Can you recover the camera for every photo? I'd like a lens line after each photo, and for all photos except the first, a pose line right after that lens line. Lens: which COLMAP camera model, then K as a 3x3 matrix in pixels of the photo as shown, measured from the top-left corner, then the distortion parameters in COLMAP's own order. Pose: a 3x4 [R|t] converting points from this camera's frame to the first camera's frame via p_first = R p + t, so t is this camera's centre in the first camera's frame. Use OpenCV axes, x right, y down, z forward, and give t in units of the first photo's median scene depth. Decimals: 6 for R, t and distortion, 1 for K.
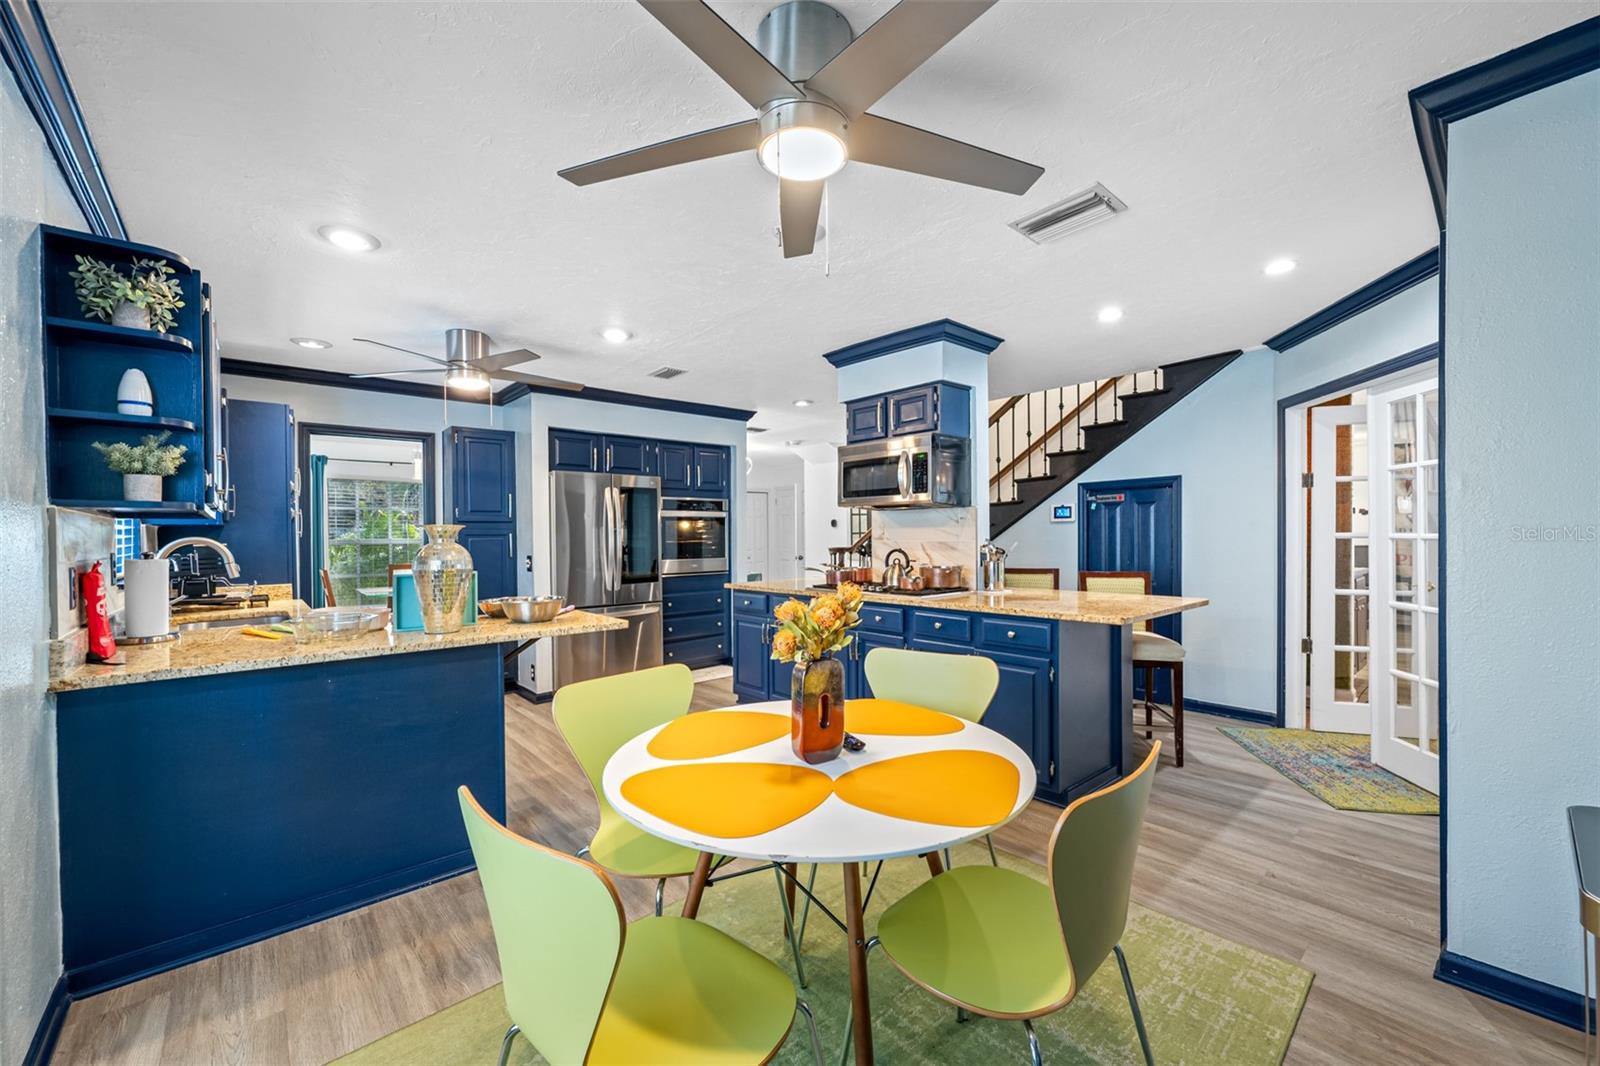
lens RADIAL K [[638.7, 0, 805.2], [0, 638.7, 539.8], [0, 0, 1]] dist [-0.002958, -0.000096]
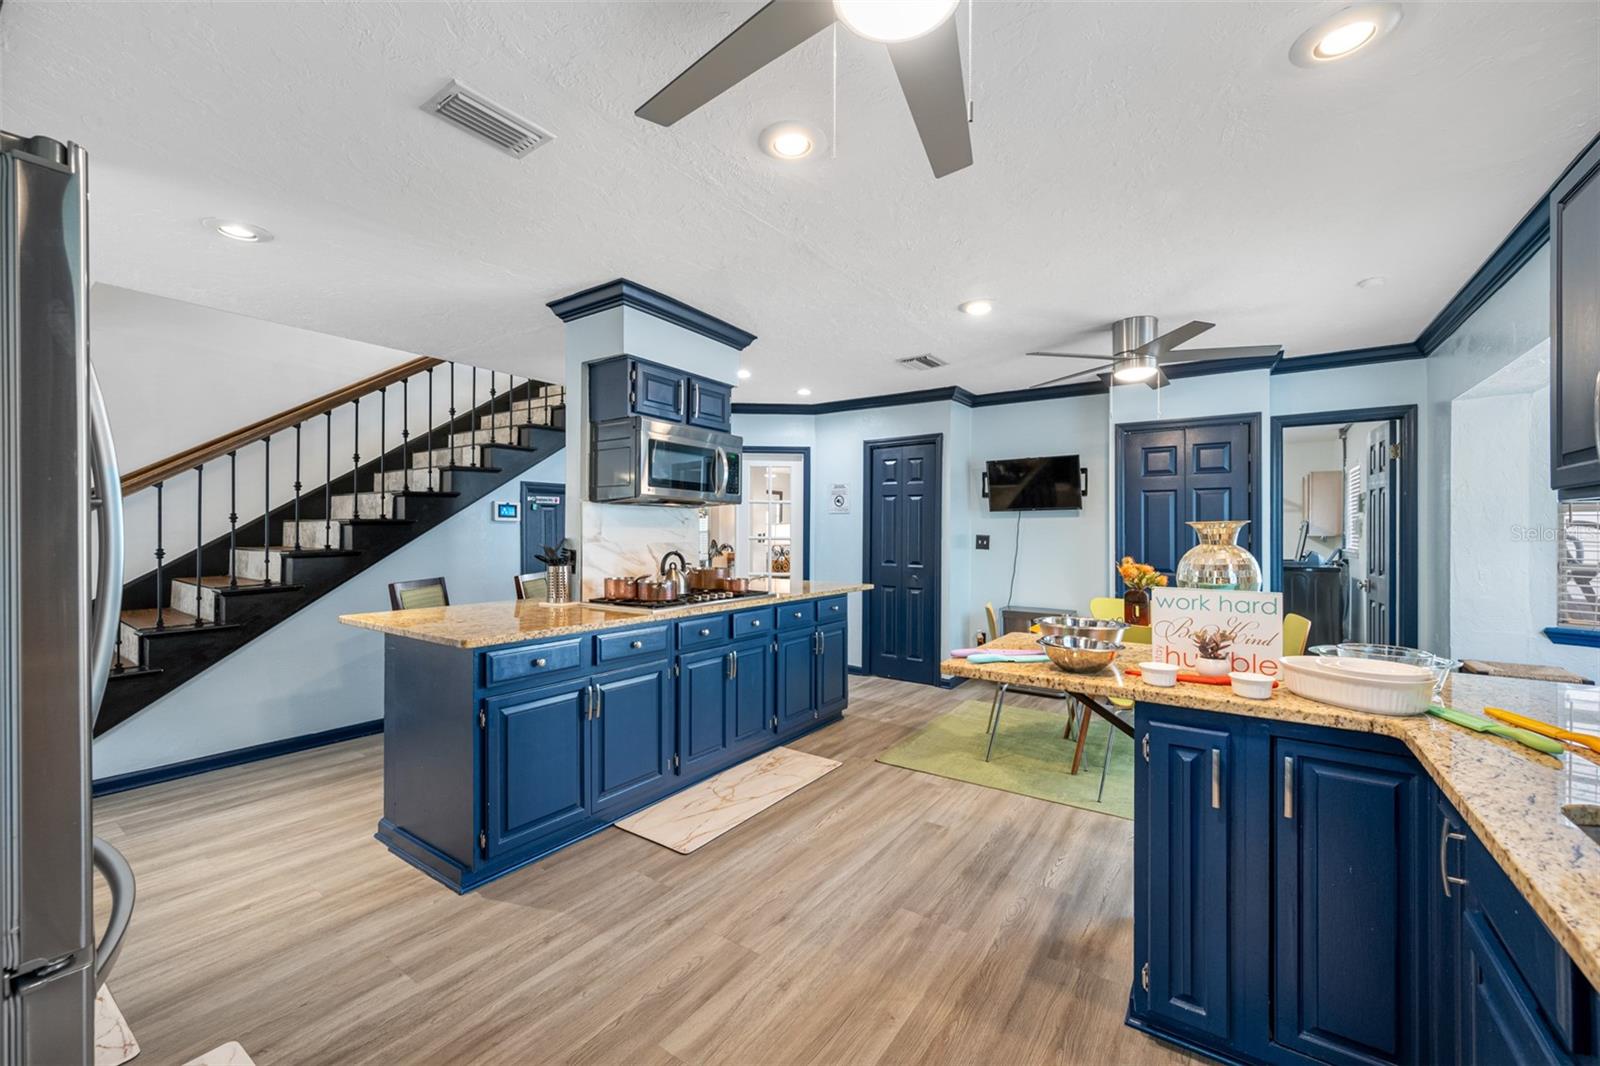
lens RADIAL K [[638.7, 0, 804.1], [0, 638.7, 531.8], [0, 0, 1]] dist [-0.002958, -0.000096]
pose [[-0.249375, 0.010499, 0.968350, -0.749779], [0.002762, 0.999945, -0.010130, -0.003517], [-0.968403, 0.000149, -0.249390, 1.058832]]
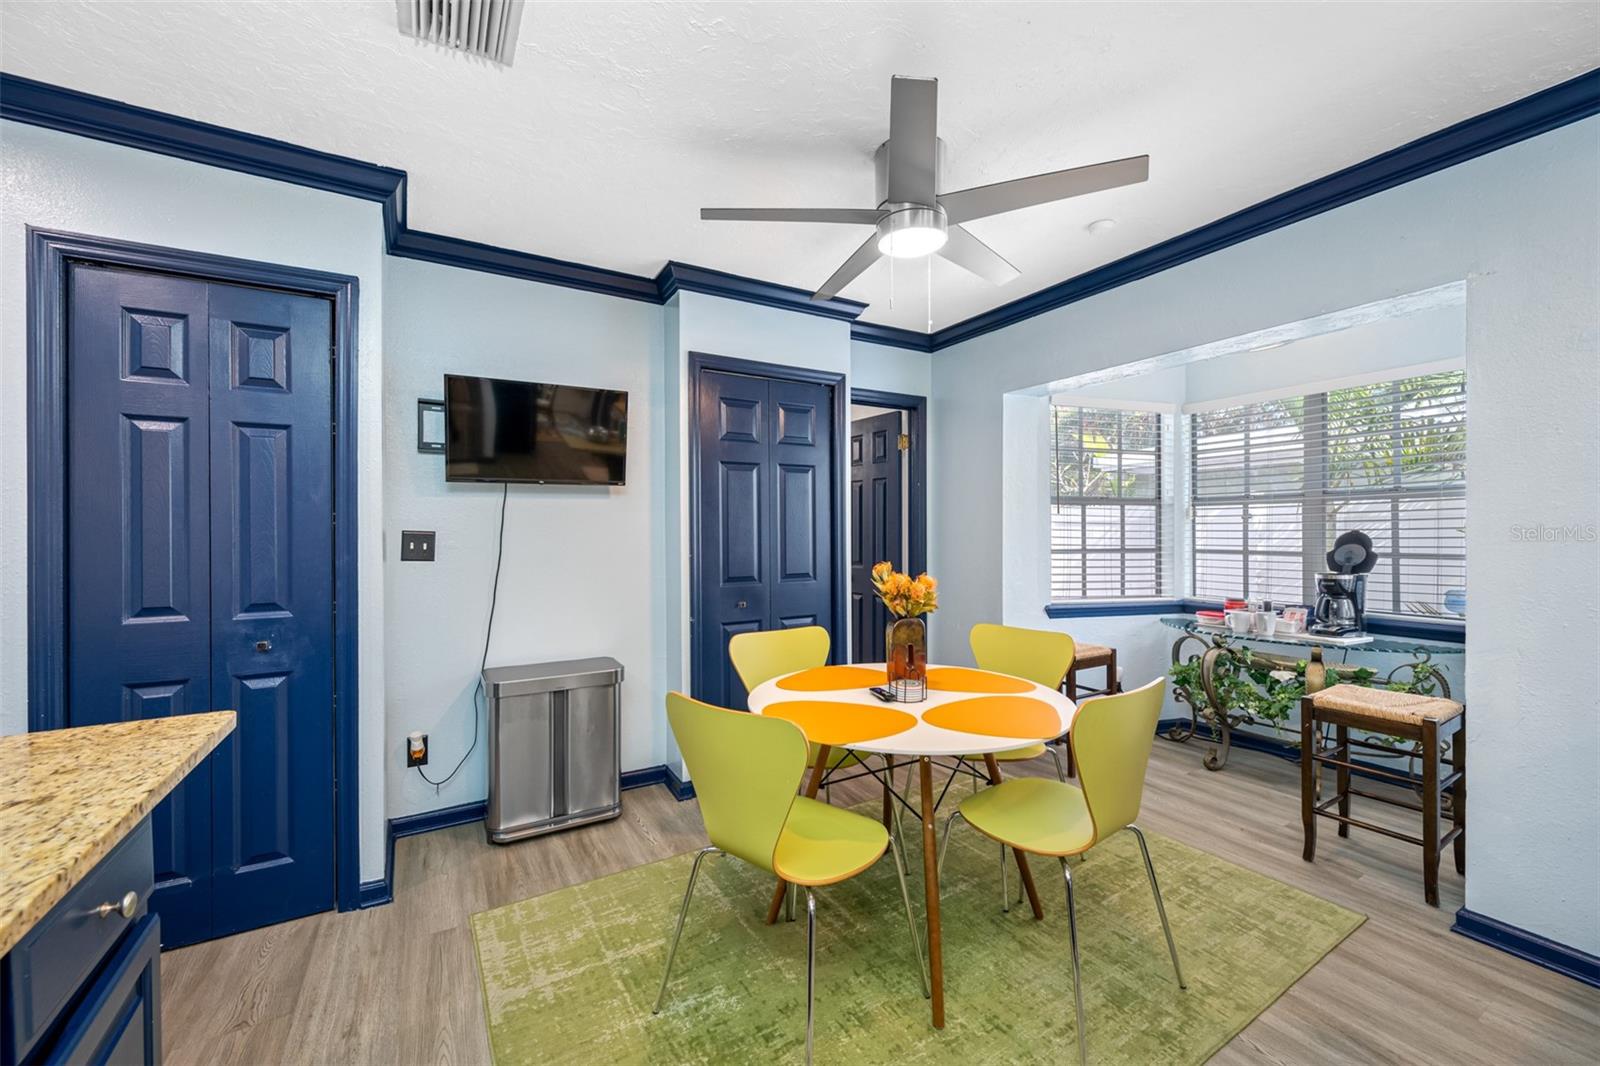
lens RADIAL K [[638.7, 0, 811.4], [0, 638.7, 532.2], [0, 0, 1]] dist [-0.002958, -0.000096]
pose [[-0.984960, 0.015937, 0.172045, -0.009516], [0.017142, 0.999838, 0.005519, -0.005193], [-0.171929, 0.008385, -0.985074, 0.911613]]
